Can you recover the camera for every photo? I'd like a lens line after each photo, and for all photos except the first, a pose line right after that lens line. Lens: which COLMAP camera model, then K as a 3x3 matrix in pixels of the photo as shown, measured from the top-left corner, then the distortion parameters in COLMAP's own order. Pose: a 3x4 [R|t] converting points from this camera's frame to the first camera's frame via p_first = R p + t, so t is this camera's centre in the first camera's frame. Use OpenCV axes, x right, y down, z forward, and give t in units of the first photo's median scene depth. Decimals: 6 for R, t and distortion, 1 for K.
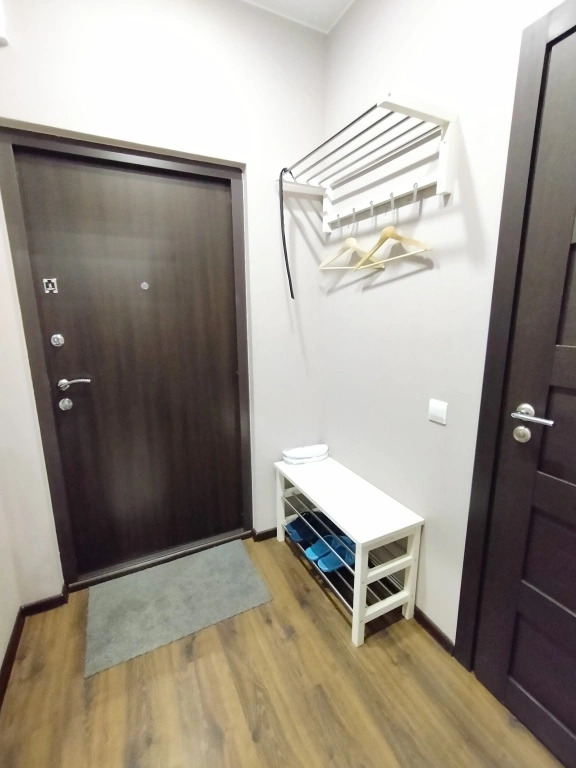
lens RADIAL K [[352.9, 0, 291.3], [0, 352.9, 382.1], [0, 0, 1]] dist [0.002931, 0.001852]
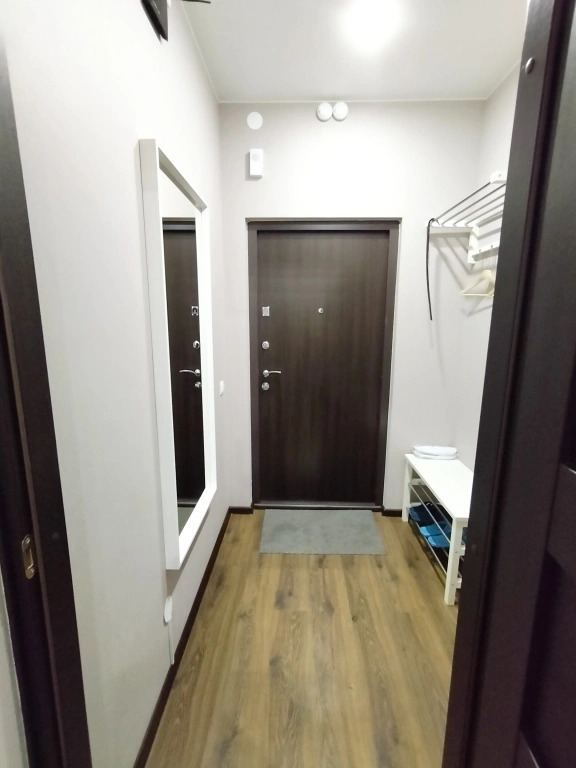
lens RADIAL K [[352.9, 0, 291.3], [0, 352.9, 382.1], [0, 0, 1]] dist [0.002931, 0.001852]
pose [[0.884093, 0.094223, -0.457713, 0.167460], [-0.107958, 0.994148, -0.003875, 0.036902], [0.454670, 0.052840, 0.889091, -0.322307]]
